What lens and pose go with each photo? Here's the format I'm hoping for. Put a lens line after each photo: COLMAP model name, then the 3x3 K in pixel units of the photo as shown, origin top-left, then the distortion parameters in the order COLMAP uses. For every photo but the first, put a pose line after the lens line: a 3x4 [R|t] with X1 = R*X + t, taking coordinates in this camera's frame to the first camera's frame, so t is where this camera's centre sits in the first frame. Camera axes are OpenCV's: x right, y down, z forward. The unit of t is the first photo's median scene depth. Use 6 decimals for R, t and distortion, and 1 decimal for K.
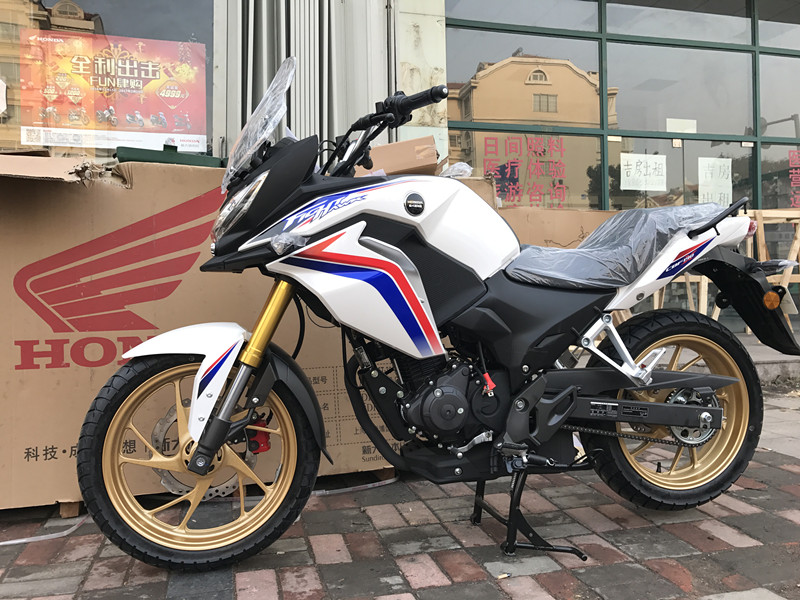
lens RADIAL K [[659.3, 0, 400.0], [0, 659.3, 297.3], [0, 0, 1]] dist [-0.001799, 0.052678]
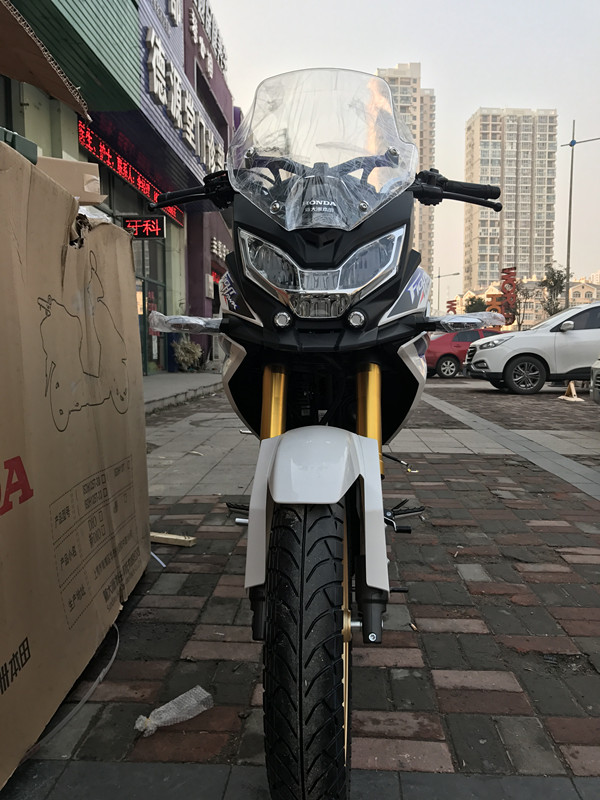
lens RADIAL K [[659.3, 0, 300.8], [0, 659.3, 397.8], [0, 0, 1]] dist [-0.001799, 0.052678]
pose [[0.314917, -0.057273, 0.947390, -0.869476], [0.008699, 0.998310, 0.057460, -0.029432], [-0.949079, -0.009853, 0.314883, 0.766474]]
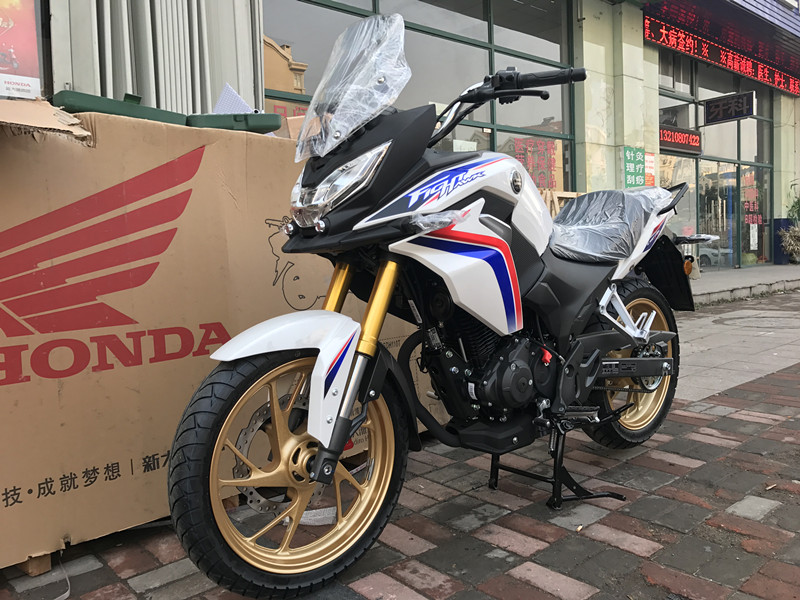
lens RADIAL K [[653.6, 0, 398.5], [0, 653.6, 299.3], [0, 0, 1]] dist [0.027776, -0.009082]
pose [[0.895774, -0.049511, 0.441744, -0.525509], [0.028066, 0.998094, 0.054954, -0.020589], [-0.443623, -0.036828, 0.895457, 0.162565]]
